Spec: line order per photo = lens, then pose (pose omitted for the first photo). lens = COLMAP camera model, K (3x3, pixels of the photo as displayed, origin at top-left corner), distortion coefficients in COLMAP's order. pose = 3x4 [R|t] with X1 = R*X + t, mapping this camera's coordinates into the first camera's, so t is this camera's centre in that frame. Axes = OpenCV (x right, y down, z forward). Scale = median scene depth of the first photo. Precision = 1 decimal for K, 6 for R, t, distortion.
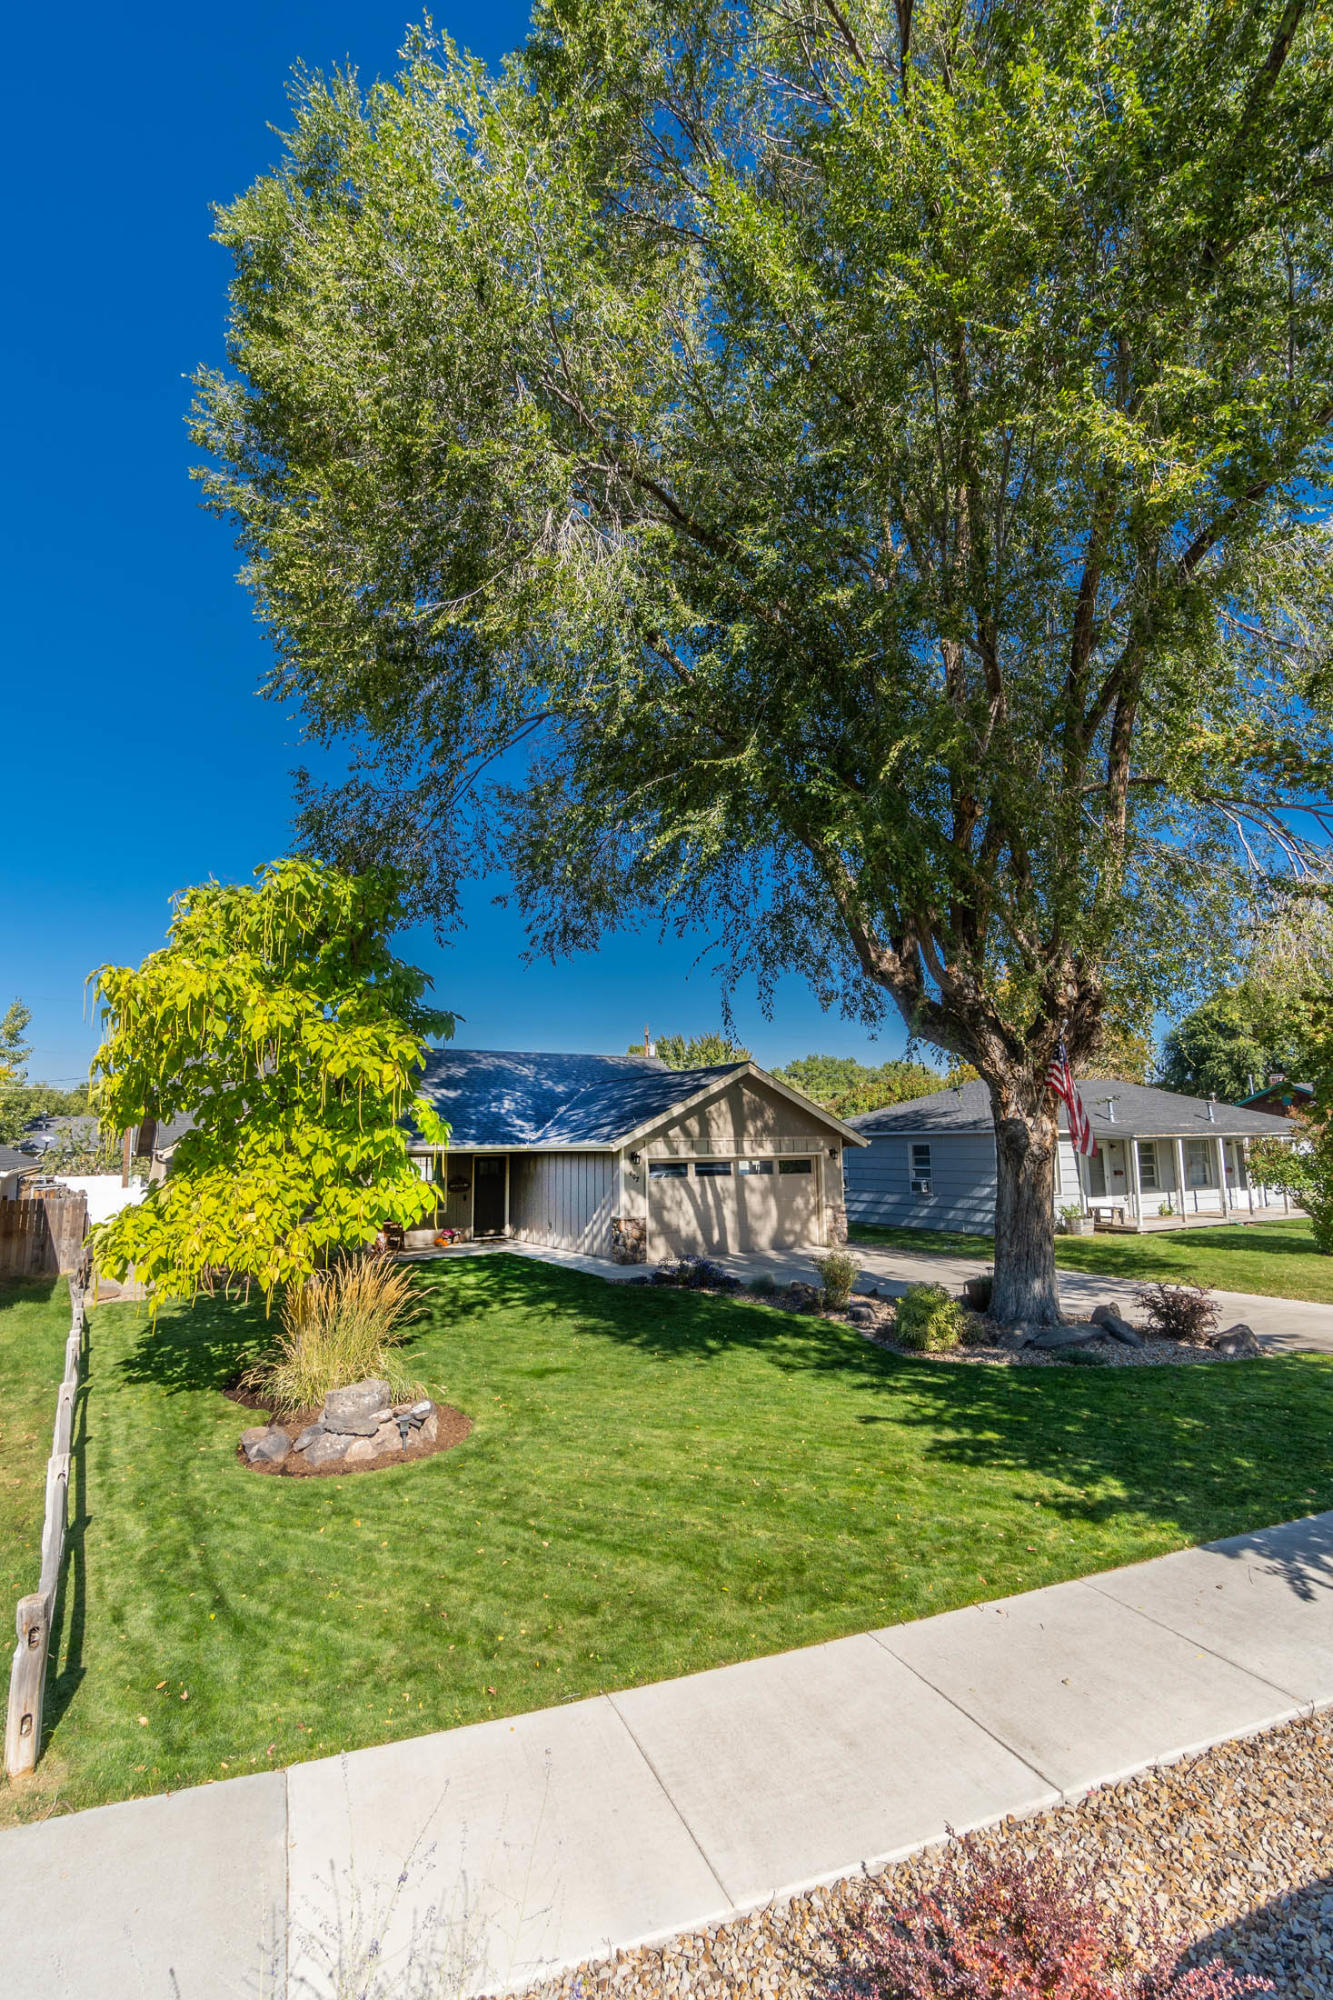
lens RADIAL K [[953.8, 0, 680.3], [0, 953.8, 985.1], [0, 0, 1]] dist [-0.003713, -0.000457]
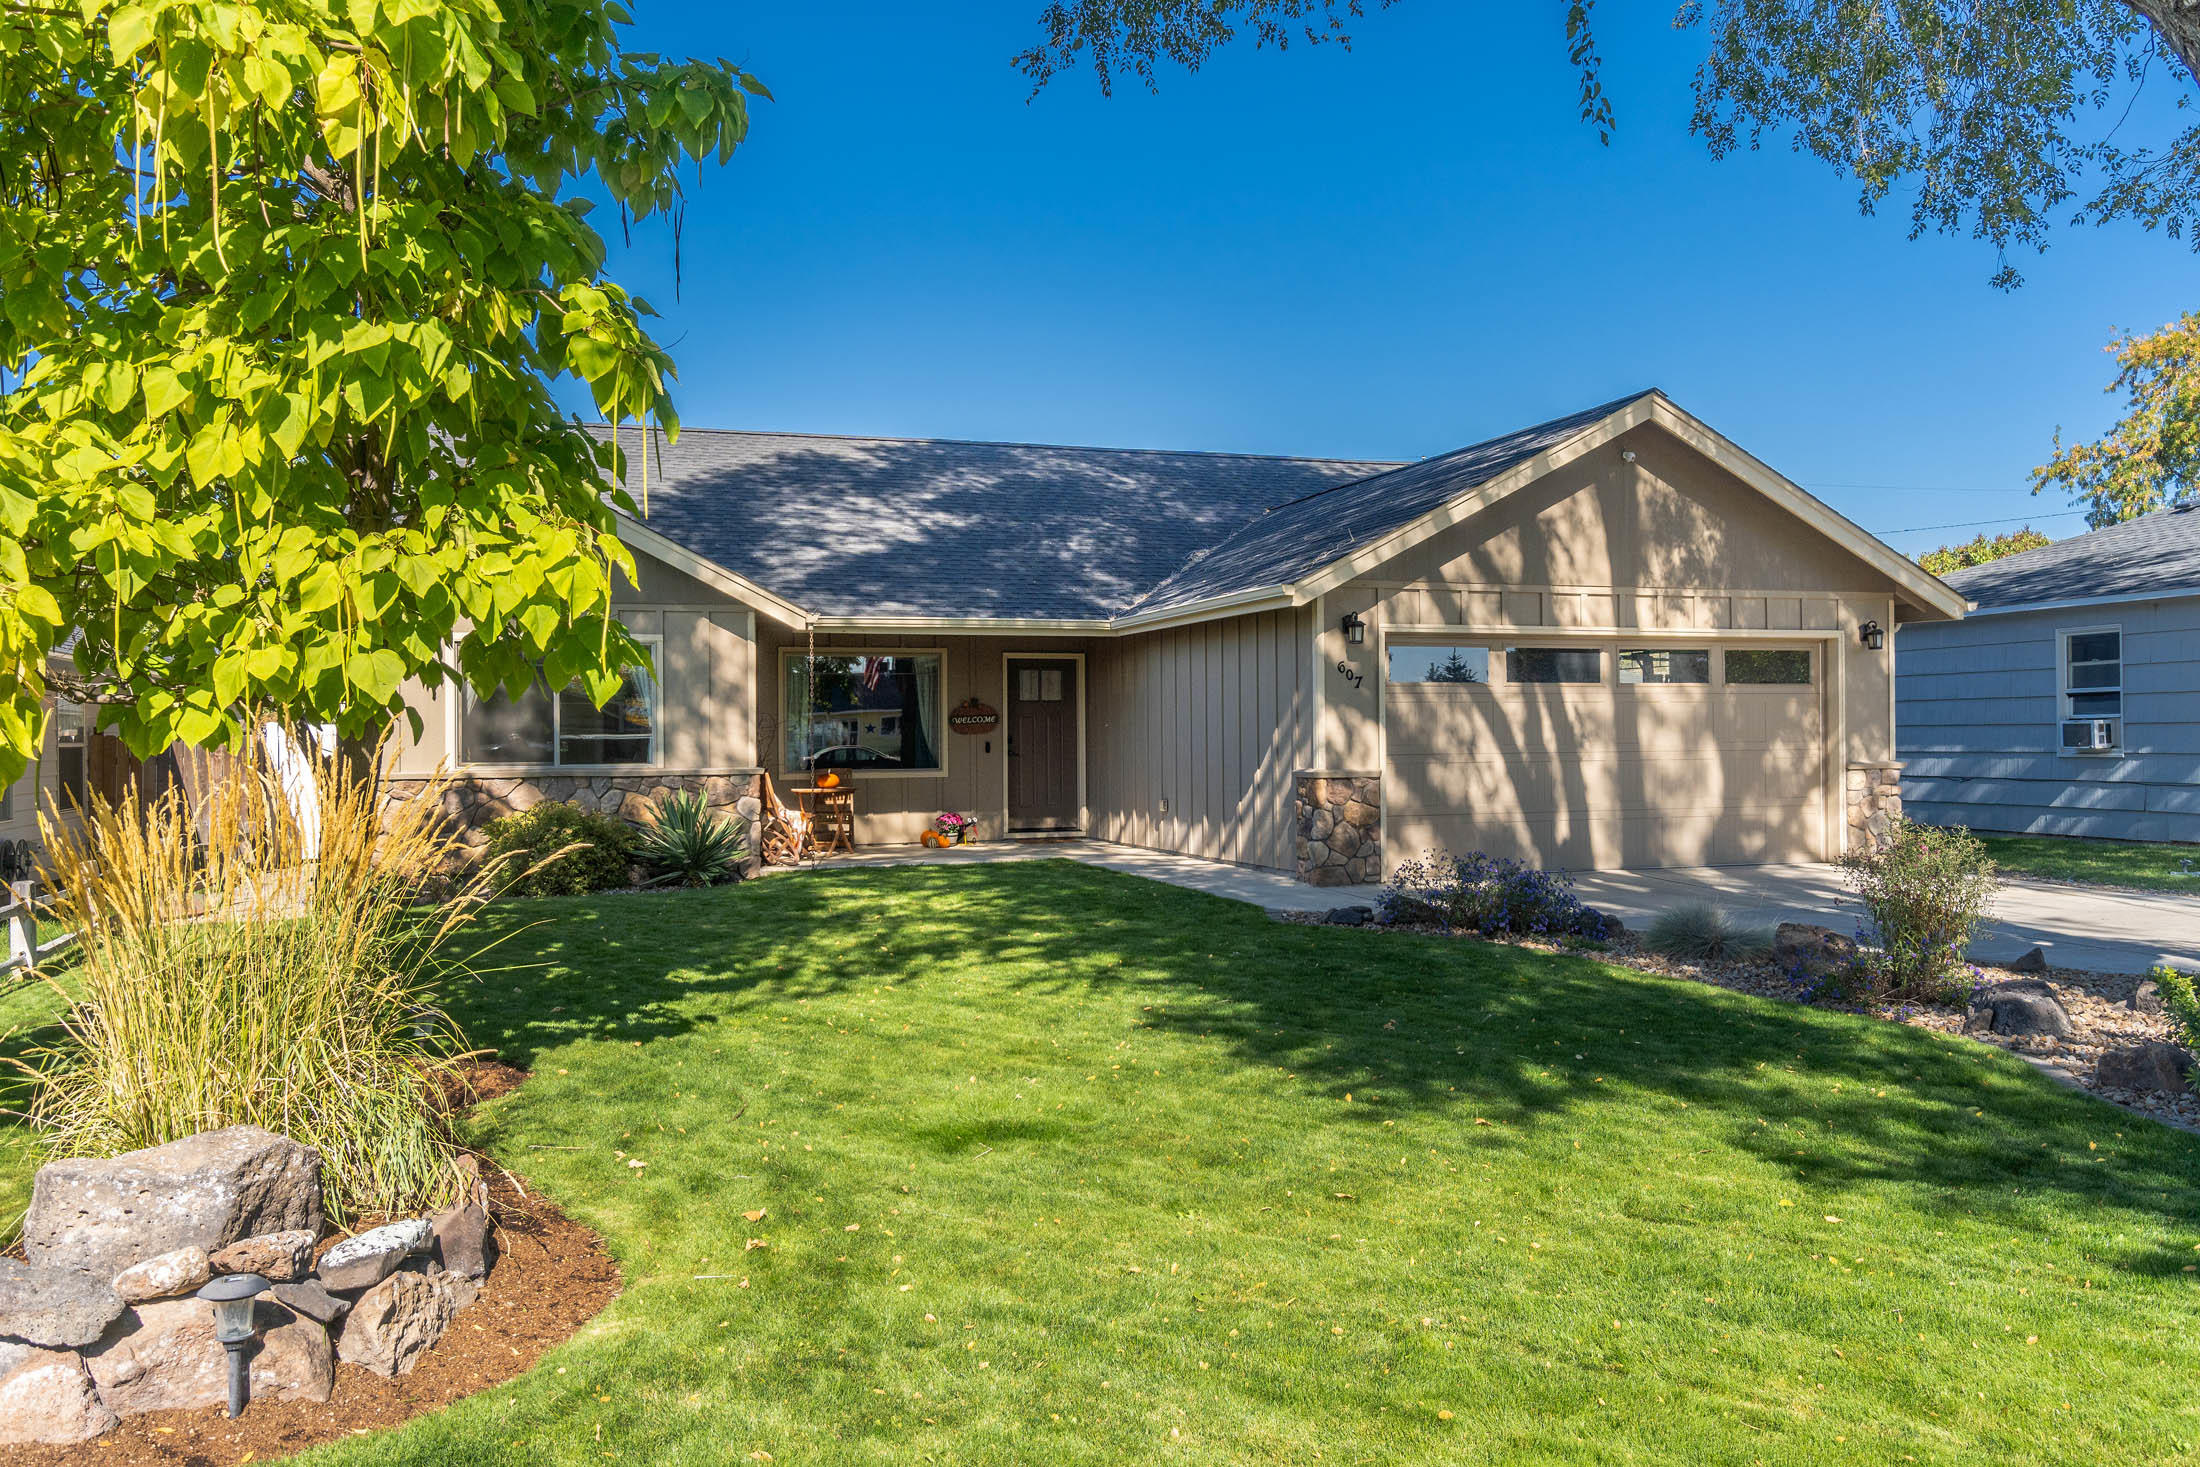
lens RADIAL K [[1733.5, 0, 1106.4], [0, 1733.5, 702.6], [0, 0, 1]] dist [-0.009815, -0.003175]
pose [[0.974653, 0.002041, -0.223715, 0.020501], [0.030906, 0.989143, 0.143672, 0.155627], [0.221579, -0.146944, 0.964007, 0.404536]]
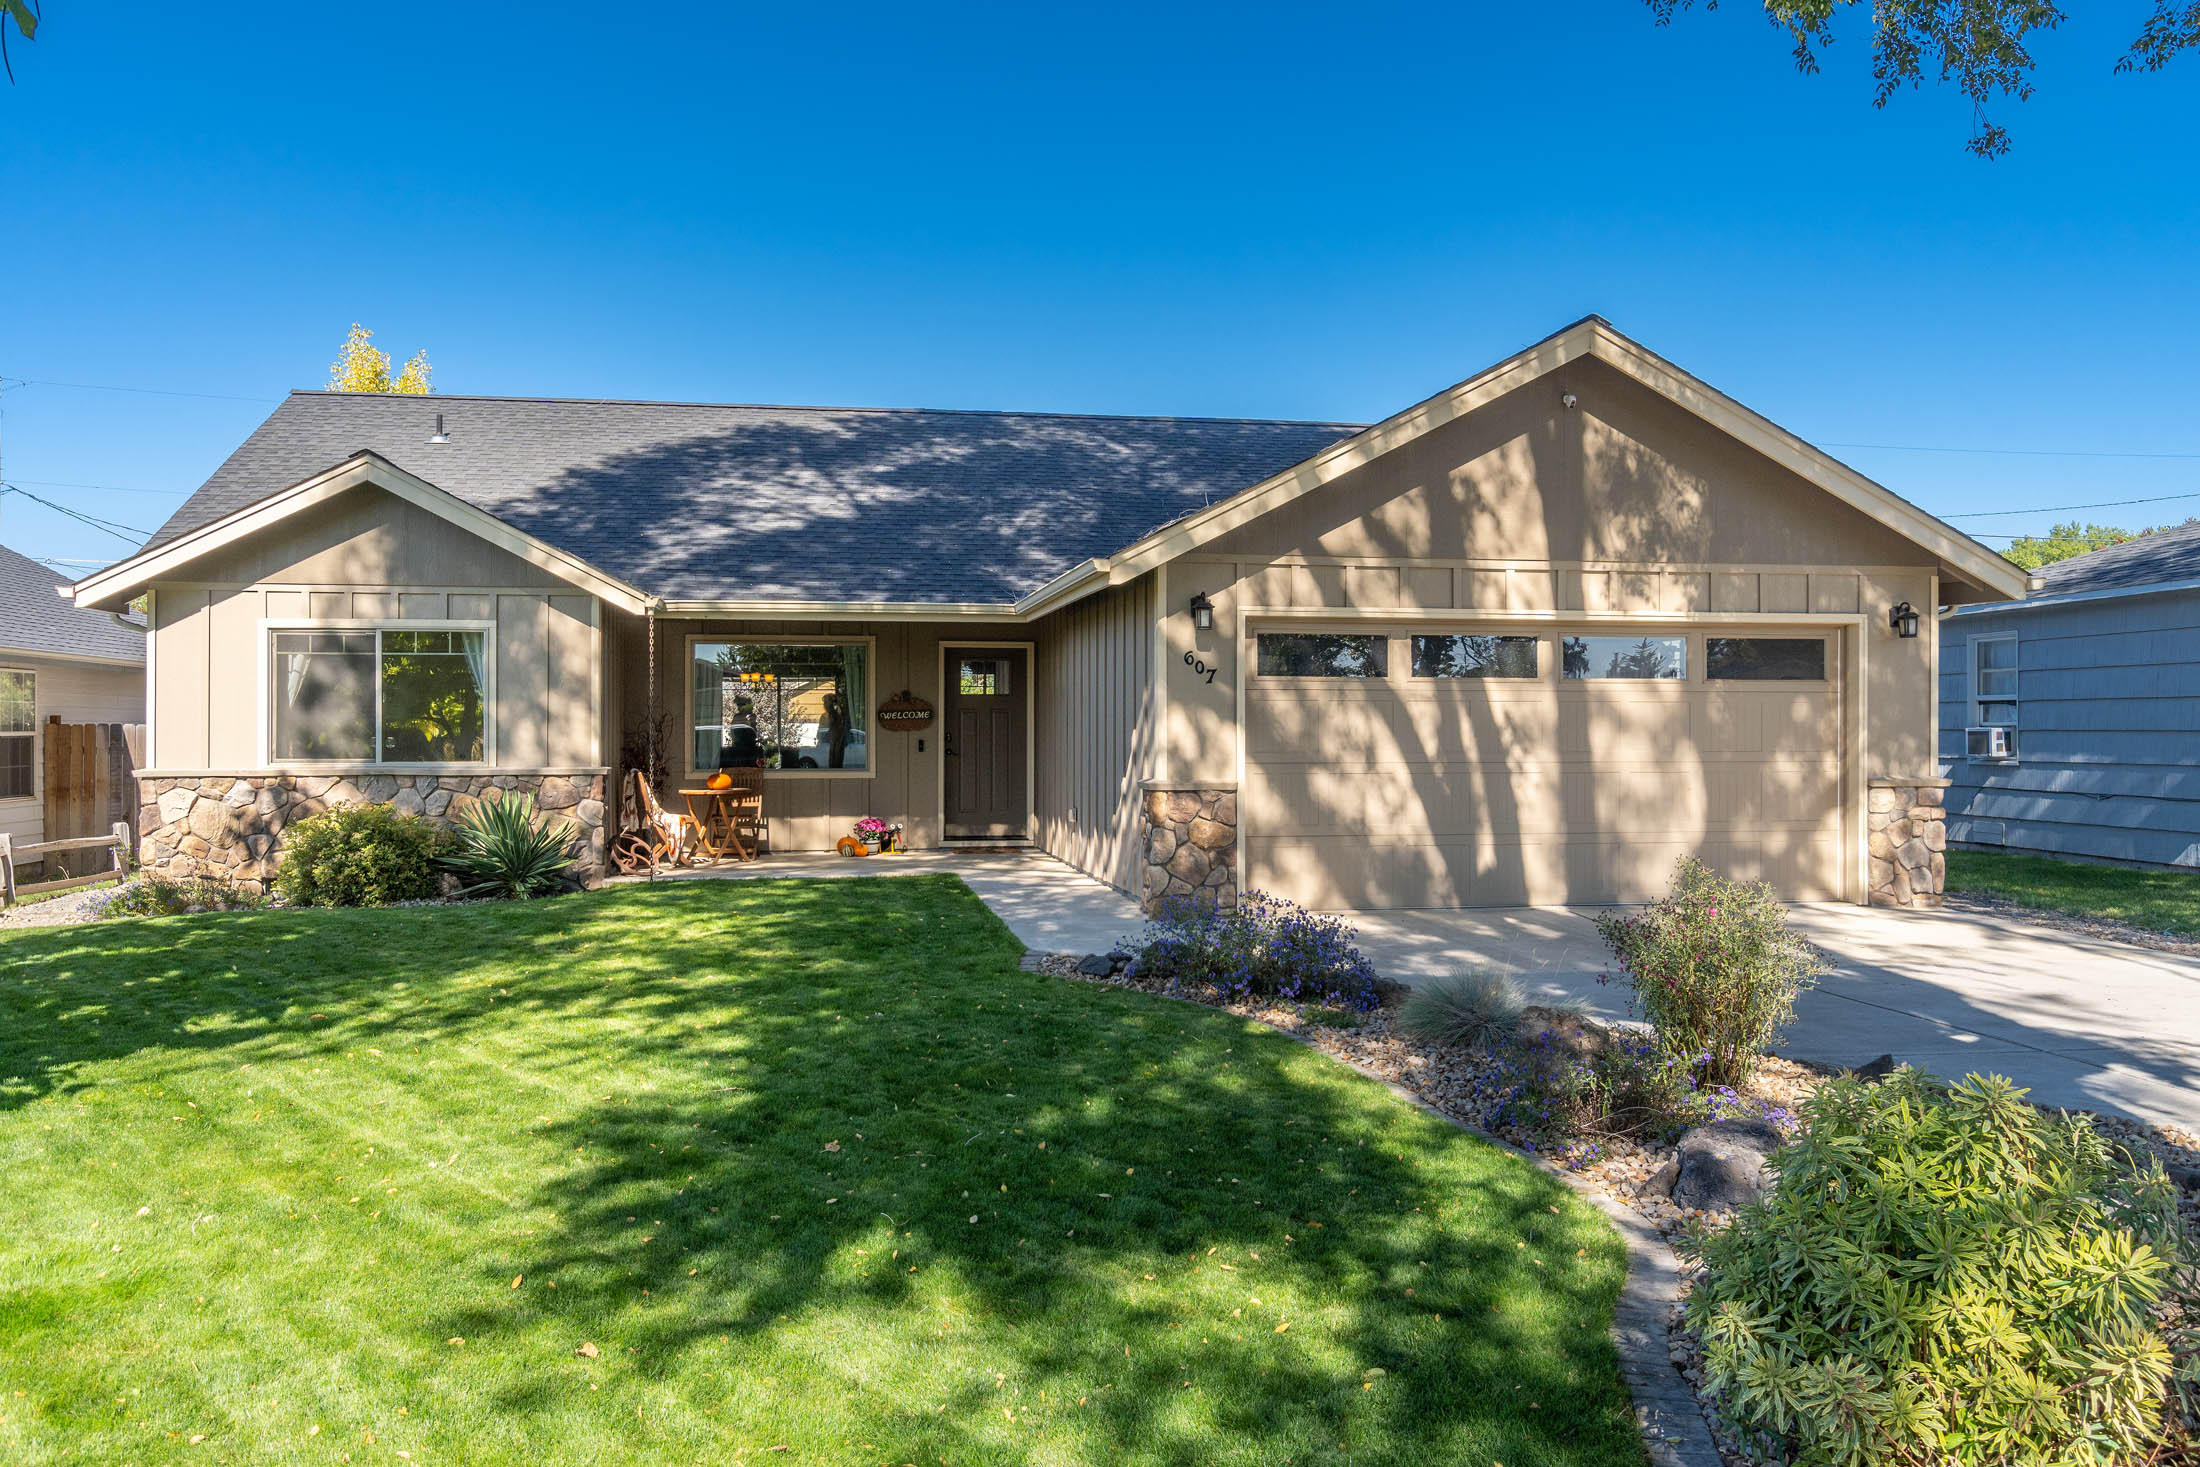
lens RADIAL K [[1733.5, 0, 1104.0], [0, 1733.5, 722.8], [0, 0, 1]] dist [-0.009815, -0.003175]
pose [[0.930989, 0.014434, -0.364761, 0.207842], [0.045257, 0.986945, 0.154567, 0.185617], [0.362230, -0.160409, 0.918182, 0.632075]]
